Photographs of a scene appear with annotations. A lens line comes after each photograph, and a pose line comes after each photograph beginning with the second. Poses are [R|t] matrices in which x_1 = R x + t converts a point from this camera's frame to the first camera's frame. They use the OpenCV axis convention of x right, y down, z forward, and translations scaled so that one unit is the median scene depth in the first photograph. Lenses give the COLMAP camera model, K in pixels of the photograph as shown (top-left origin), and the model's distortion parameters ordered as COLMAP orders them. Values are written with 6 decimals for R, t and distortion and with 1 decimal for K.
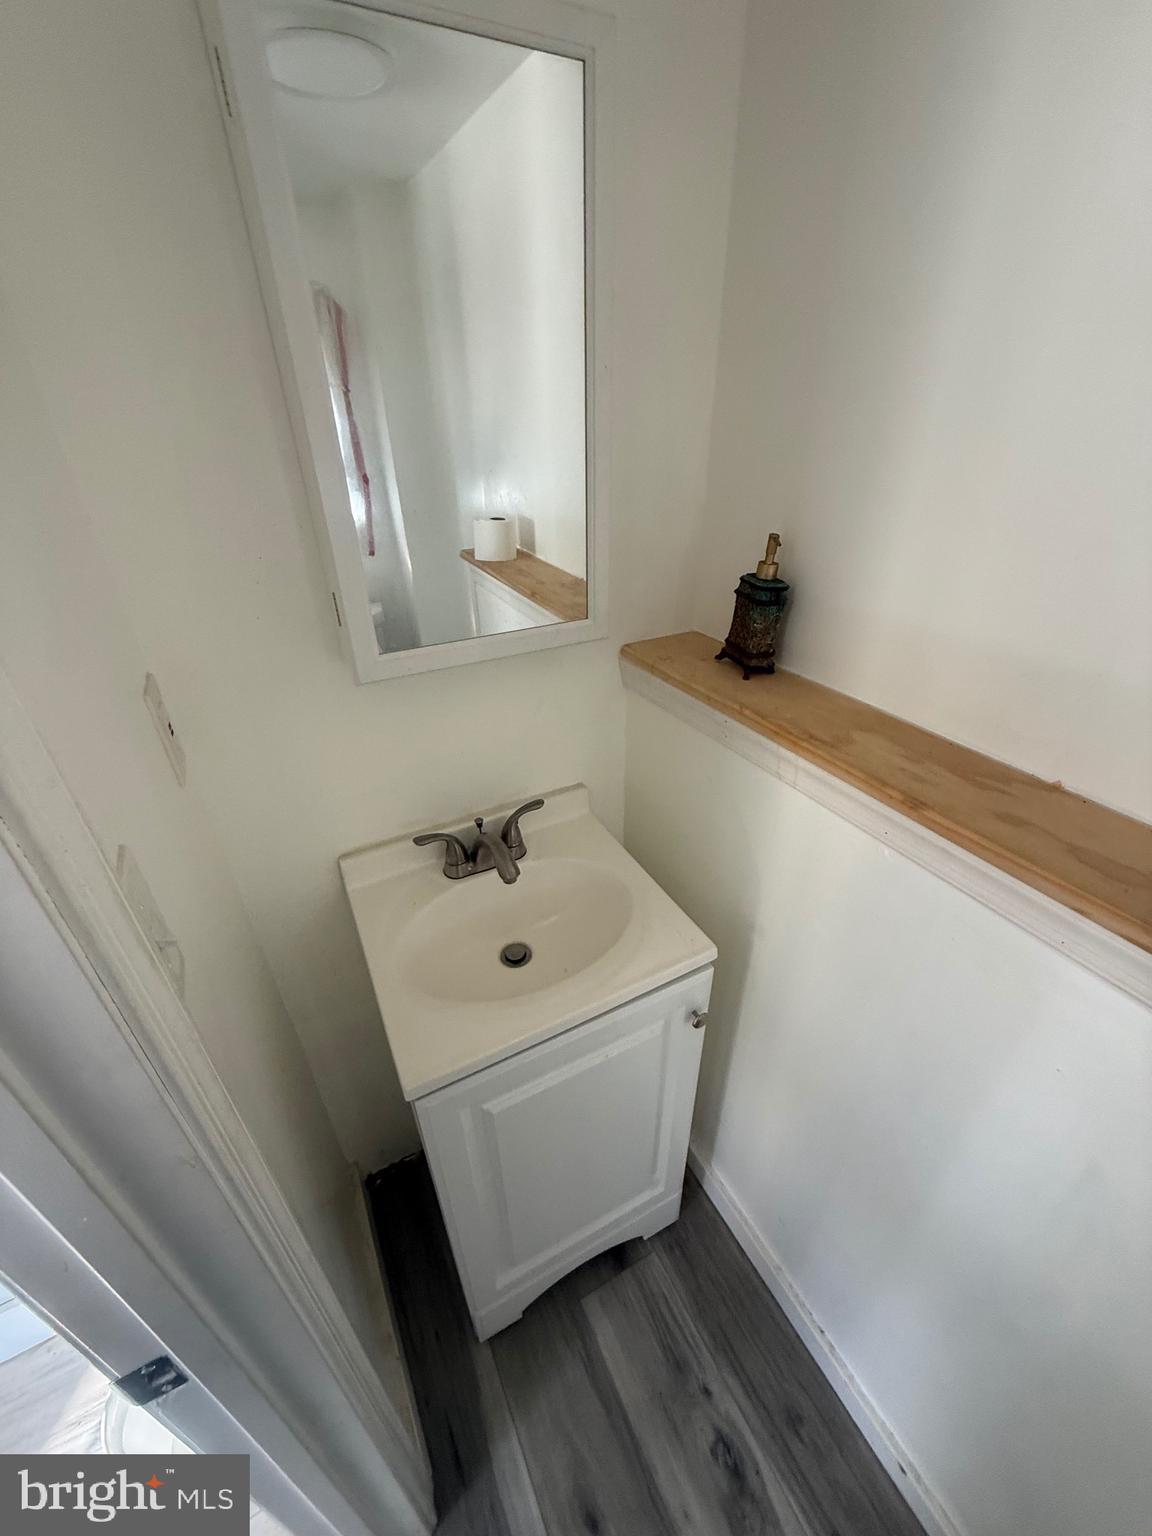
lens RADIAL K [[610.8, 0, 580.3], [0, 610.8, 772.6], [0, 0, 1]] dist [-0.002201, -0.000350]
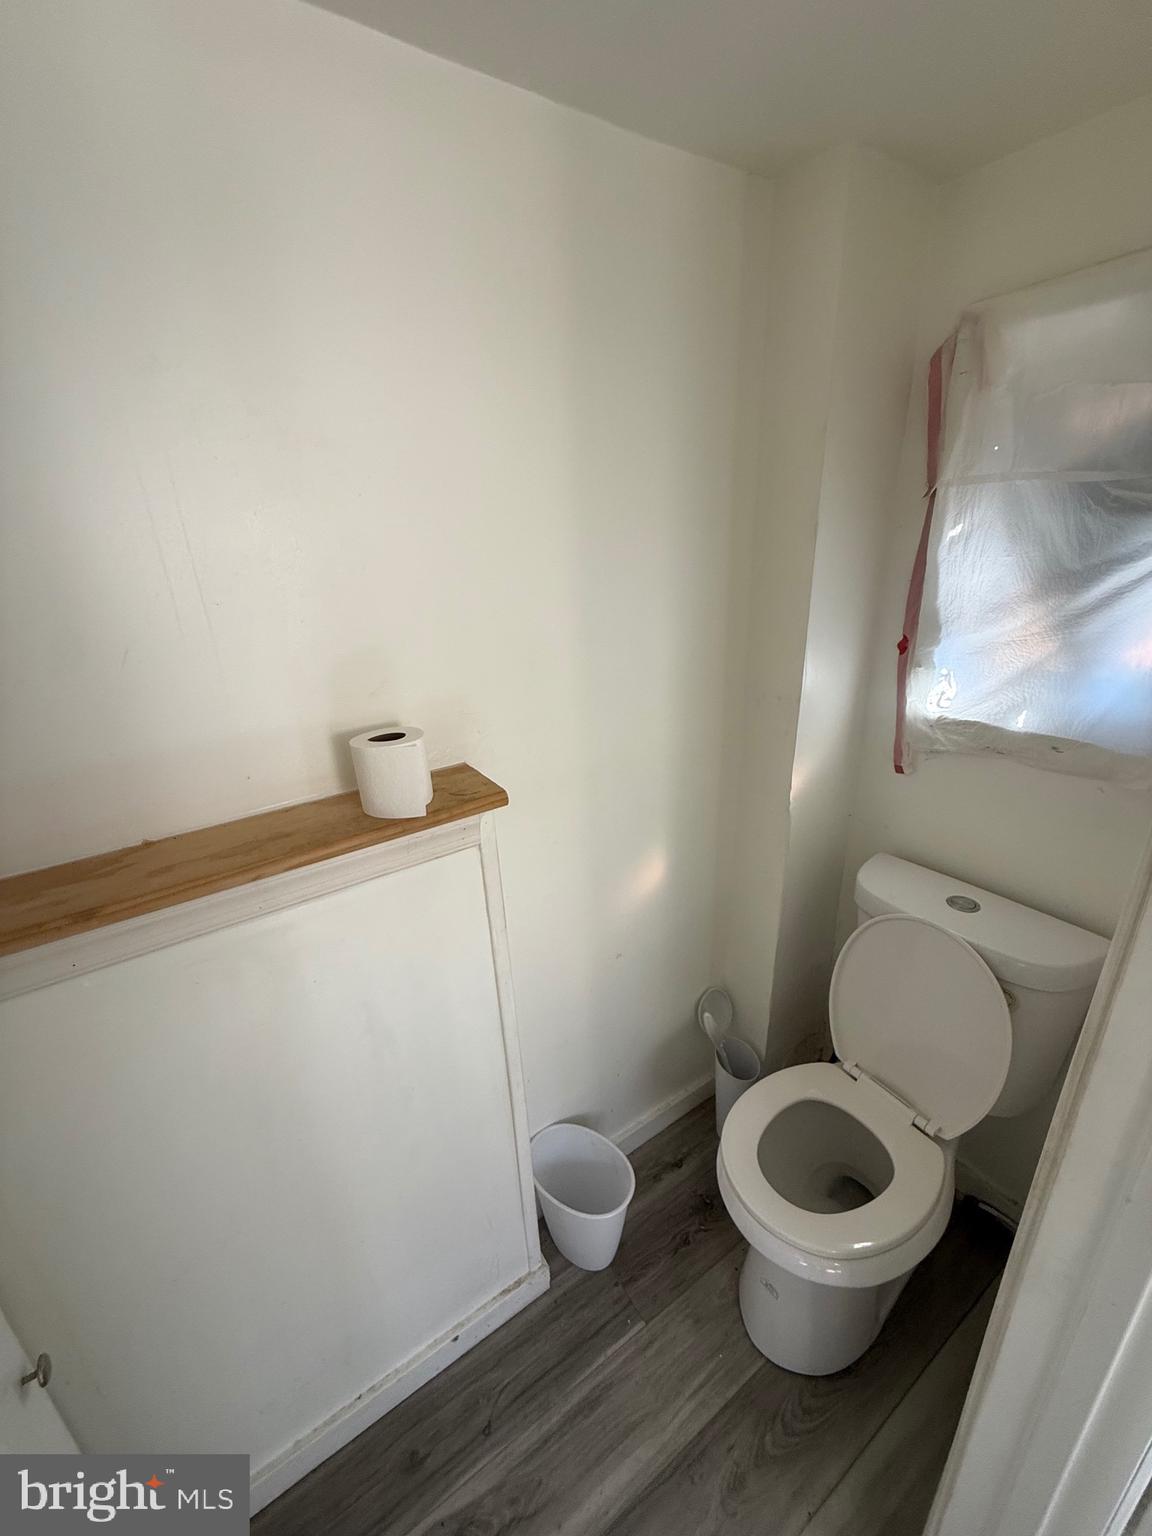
lens RADIAL K [[610.8, 0, 576.4], [0, 610.8, 764.4], [0, 0, 1]] dist [-0.002201, -0.000350]
pose [[-0.092475, -0.333102, 0.938345, -0.405975], [0.543175, 0.772938, 0.327914, -0.033002], [-0.834511, 0.540009, 0.109455, 0.057164]]
